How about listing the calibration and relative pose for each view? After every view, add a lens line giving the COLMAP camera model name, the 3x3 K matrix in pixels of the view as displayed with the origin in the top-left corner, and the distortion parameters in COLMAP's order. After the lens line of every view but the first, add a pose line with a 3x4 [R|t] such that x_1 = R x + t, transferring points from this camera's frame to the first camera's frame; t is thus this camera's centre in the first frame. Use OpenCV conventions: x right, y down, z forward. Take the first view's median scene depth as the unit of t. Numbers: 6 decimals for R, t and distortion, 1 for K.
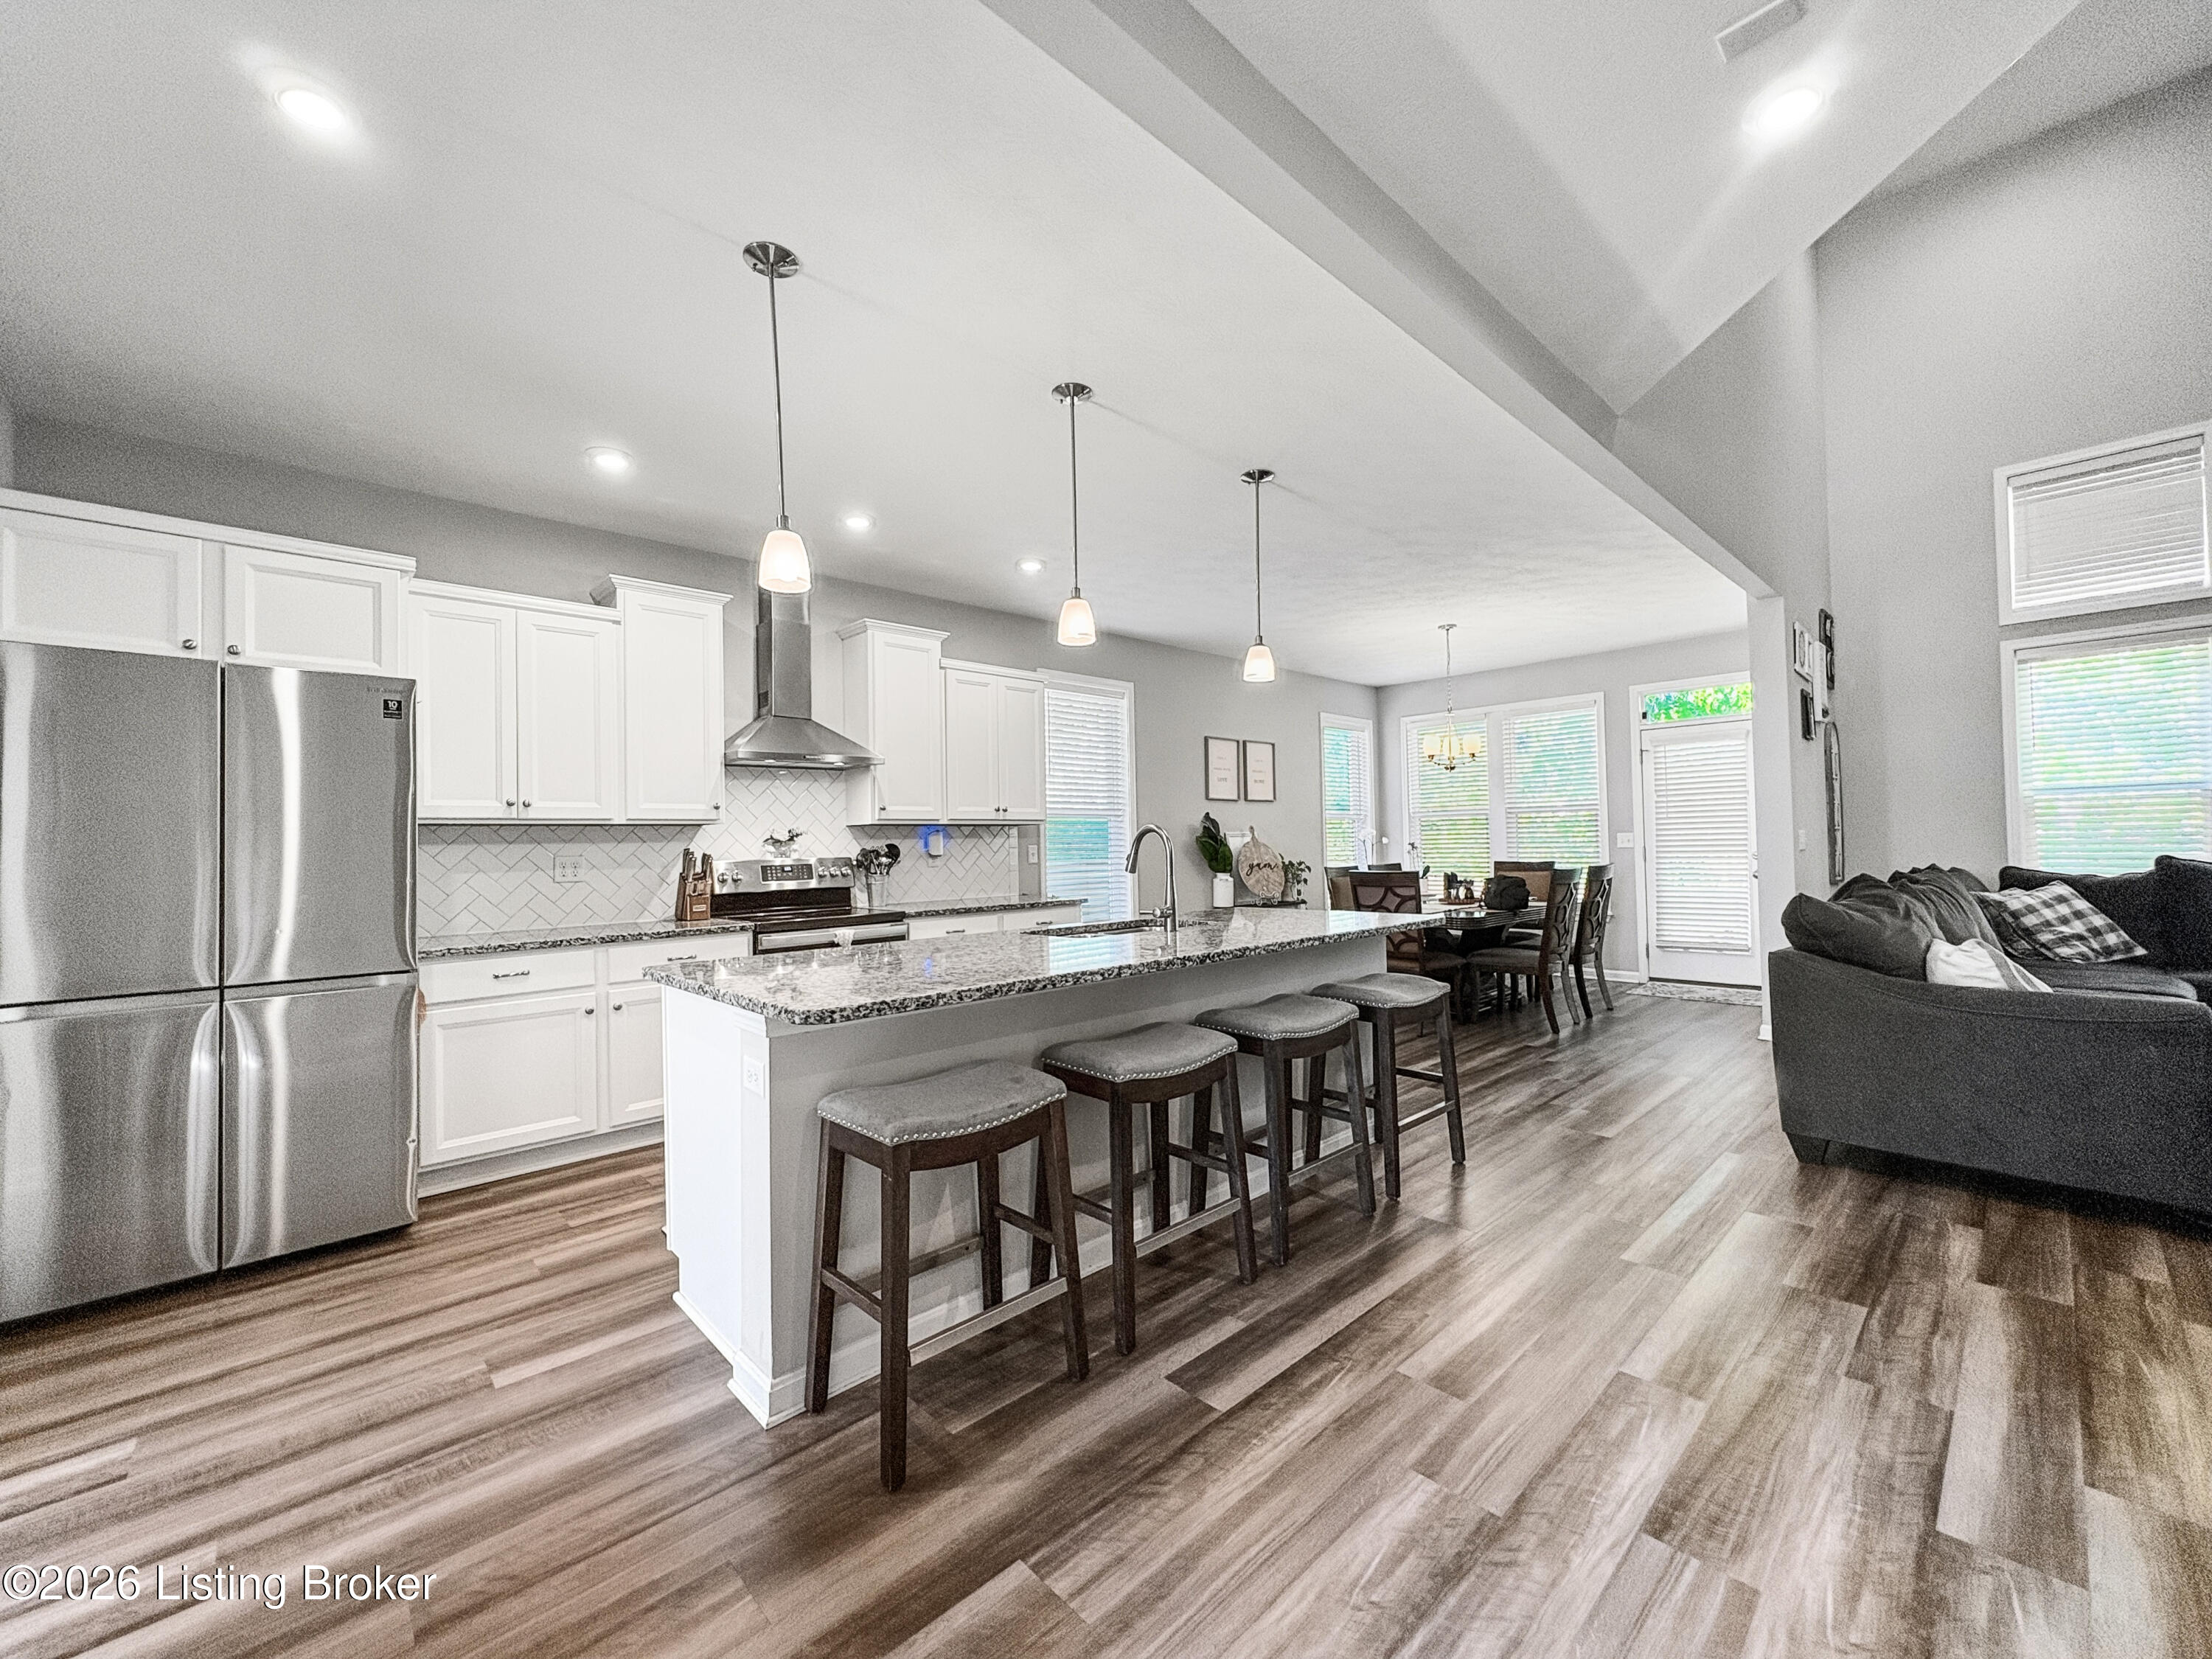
lens RADIAL K [[878.7, 0, 1106.0], [0, 878.7, 829.5], [0, 0, 1]] dist [0.000289, 0.000388]
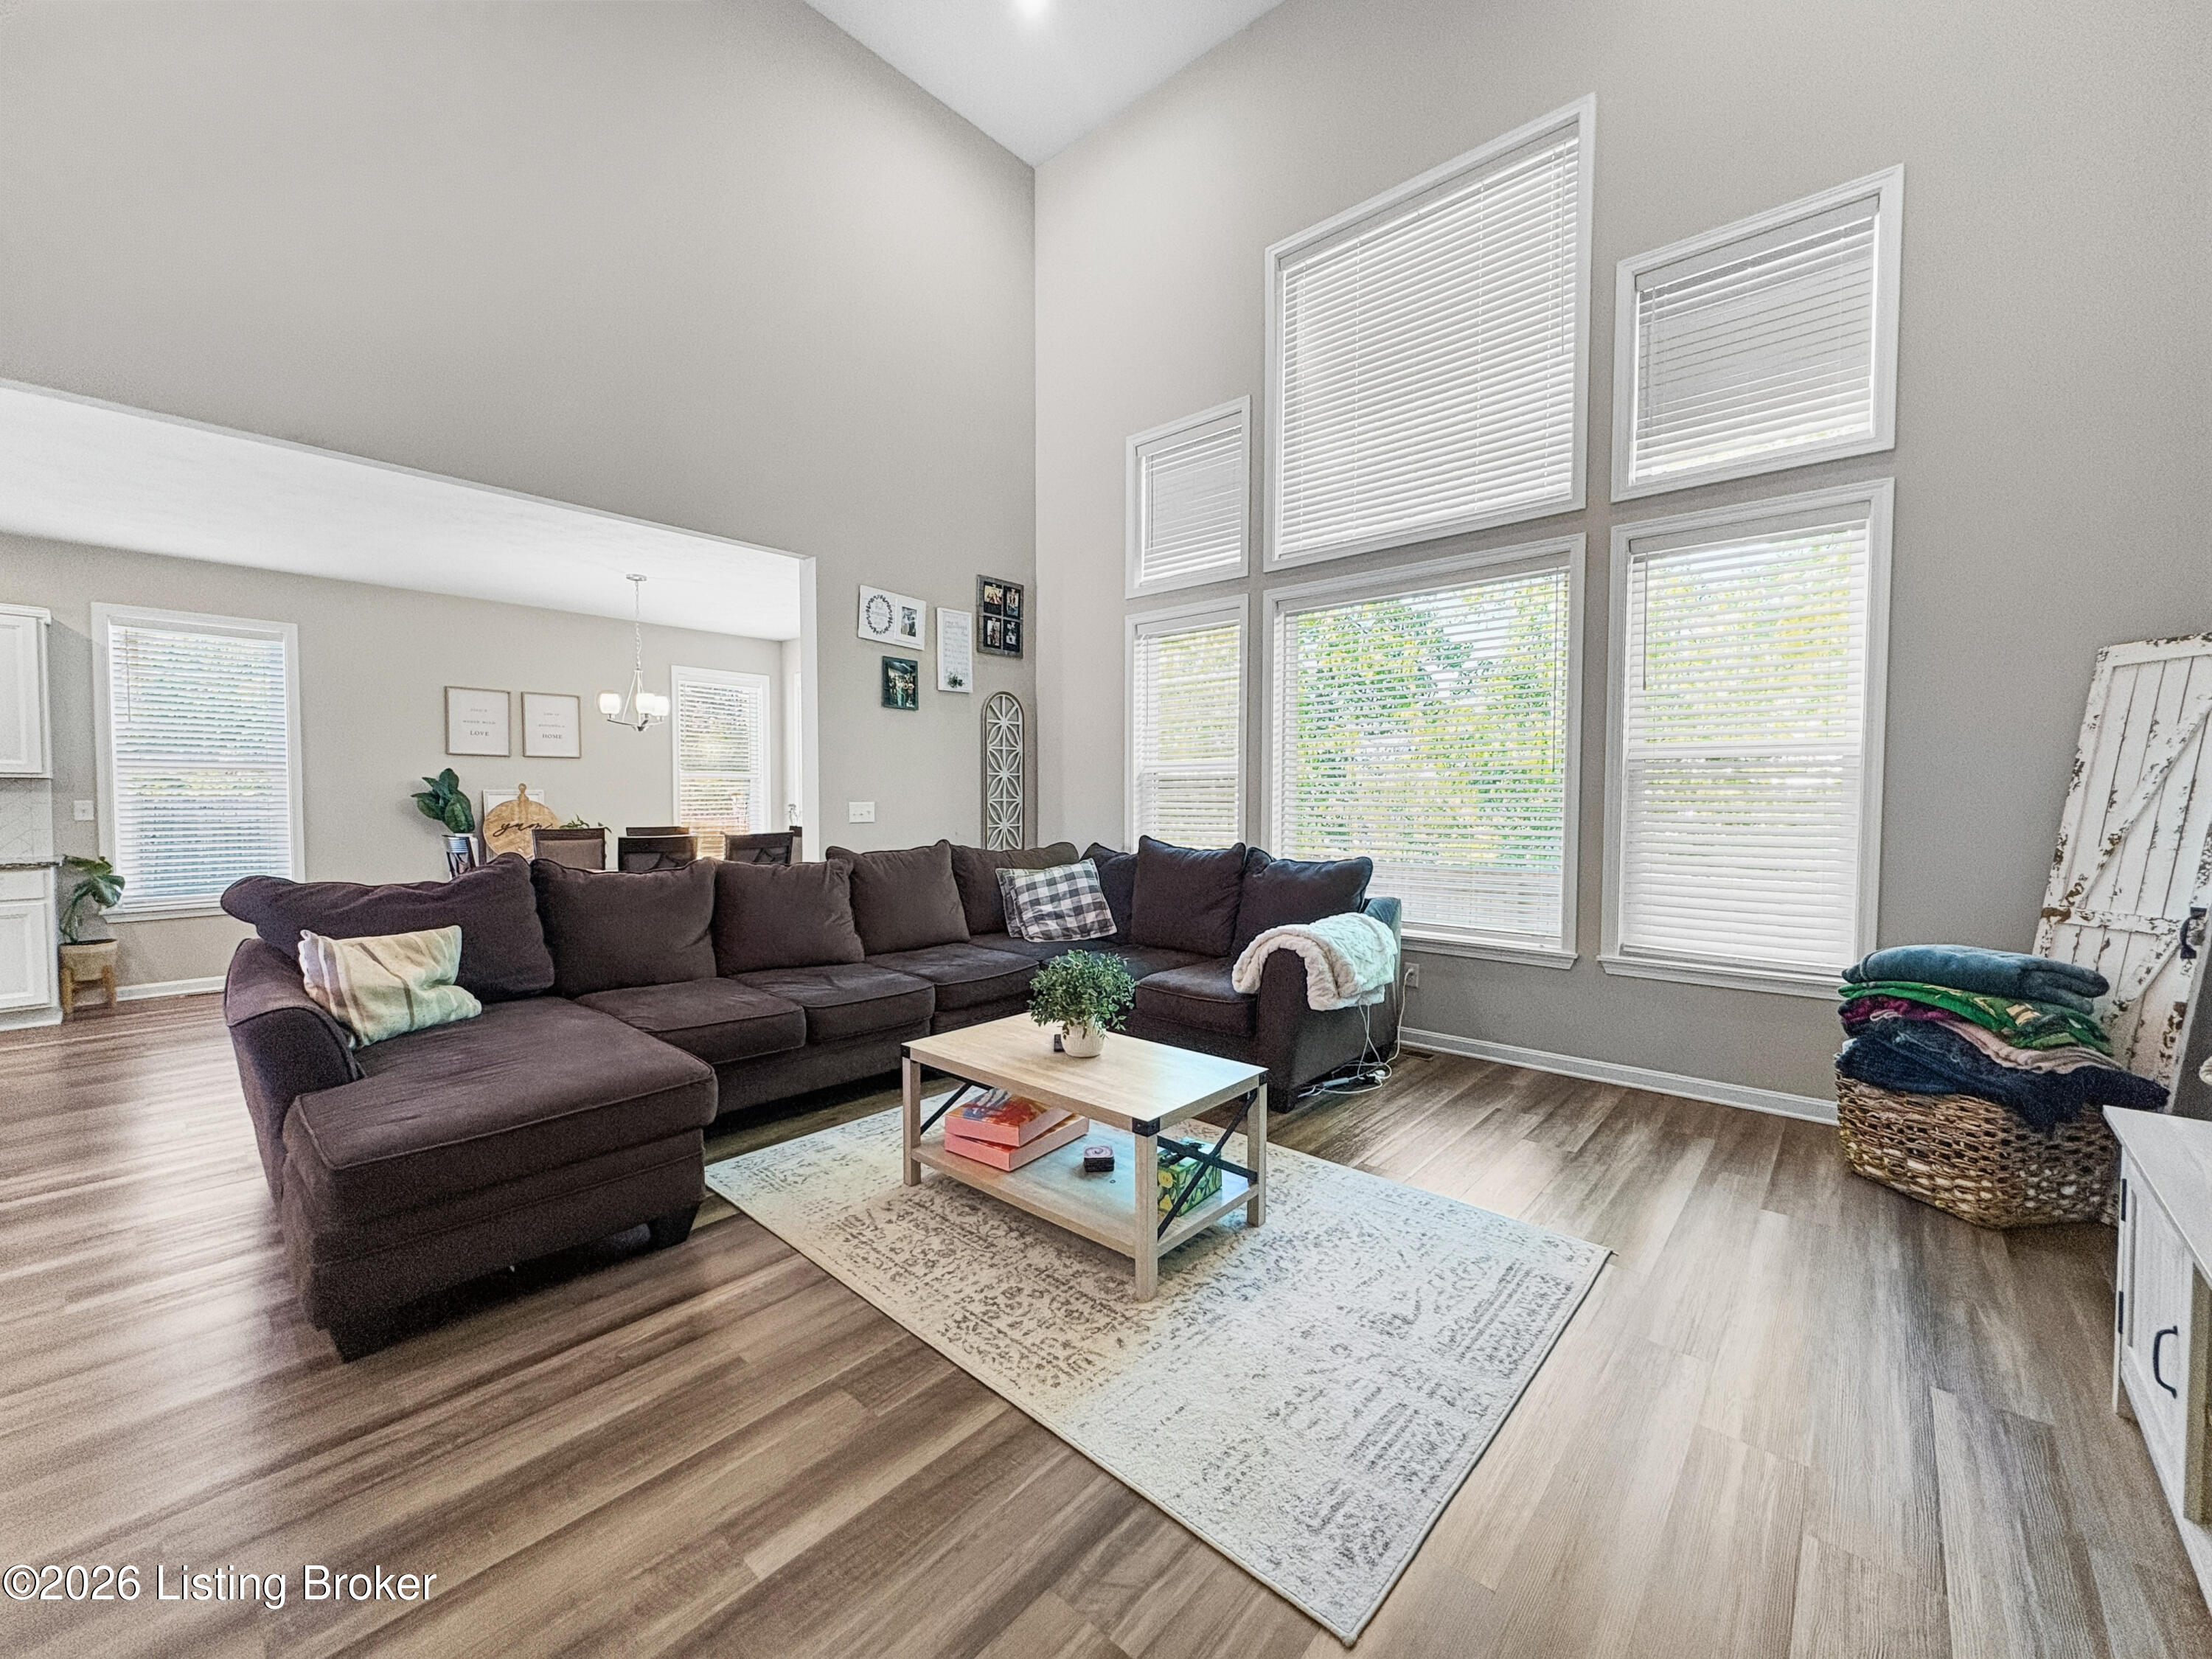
lens RADIAL K [[883.8, 0, 1106.5], [0, 883.8, 827.1], [0, 0, 1]] dist [0.000161, 0.000060]
pose [[0.995283, 0.018105, 0.095313, 1.057732], [-0.023117, 0.998393, 0.051745, -0.031596], [-0.094223, -0.053704, 0.994102, -0.002790]]
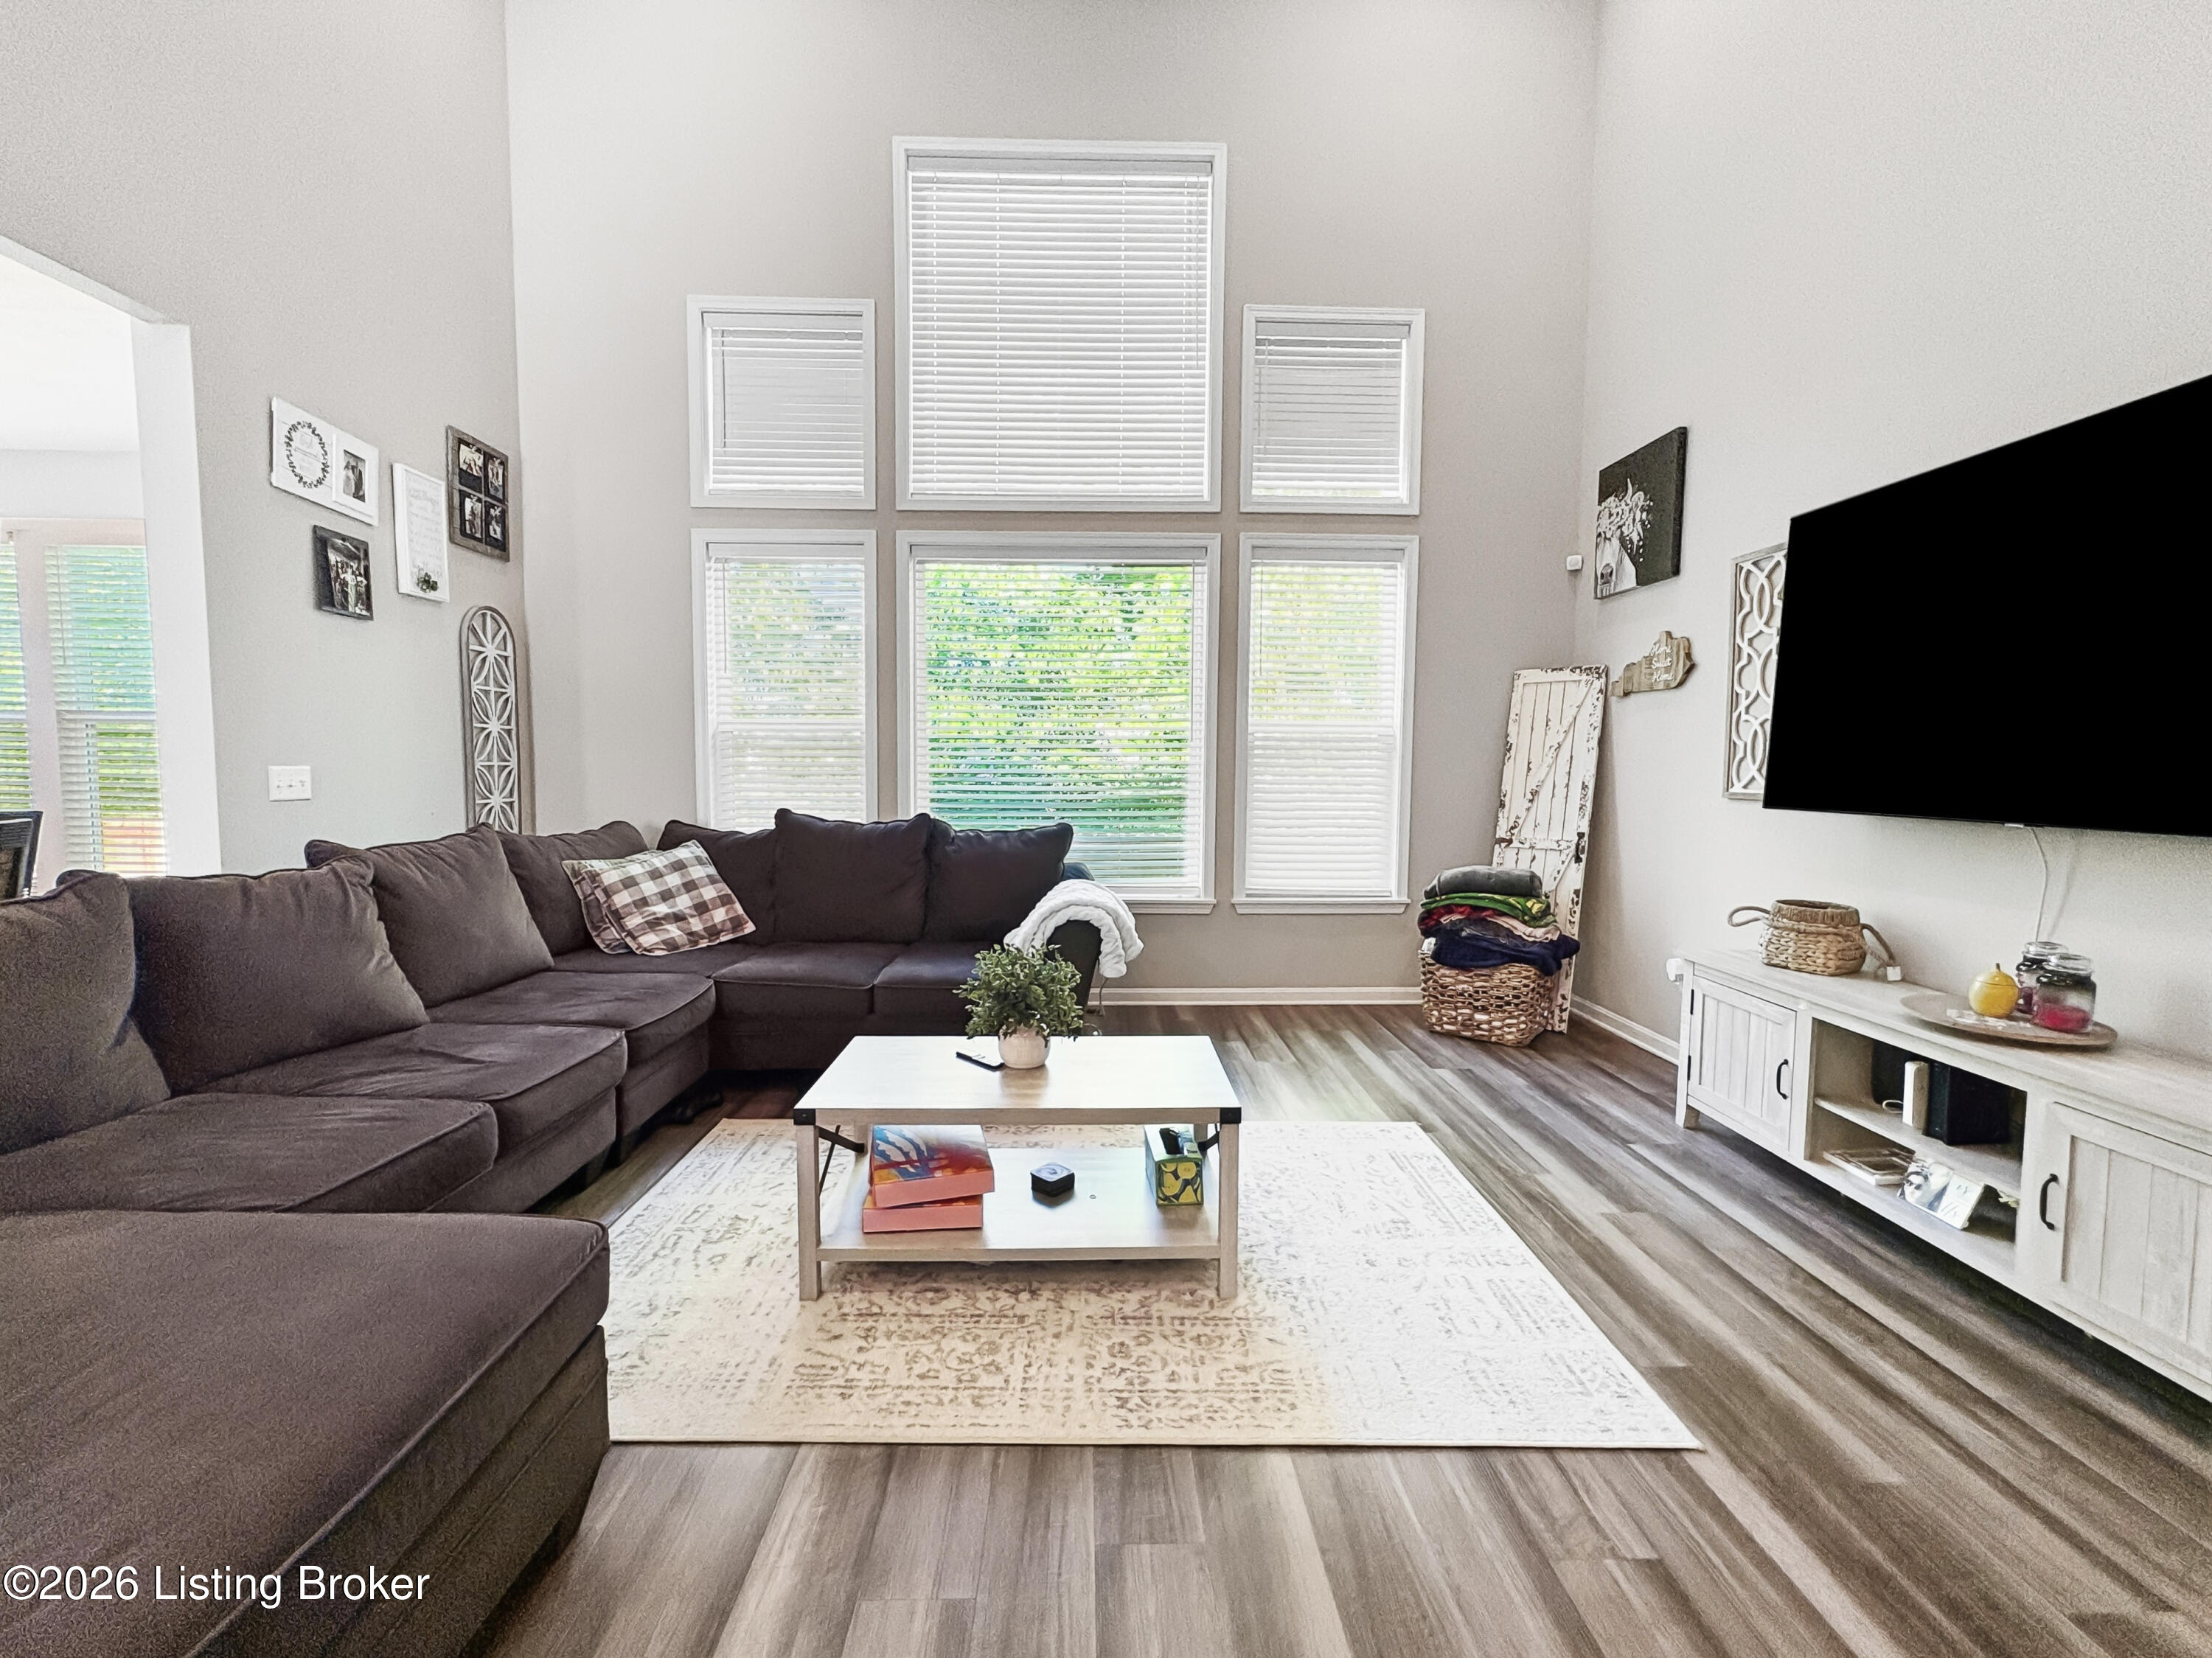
lens RADIAL K [[921.0, 0, 1106.0], [0, 921.0, 829.0], [0, 0, 1]] dist [-0.001018, 0.000261]
pose [[0.663032, -0.024727, 0.748182, 0.755416], [-0.034602, 0.997374, 0.063627, -0.016653], [-0.747791, -0.068076, 0.660435, 0.203616]]
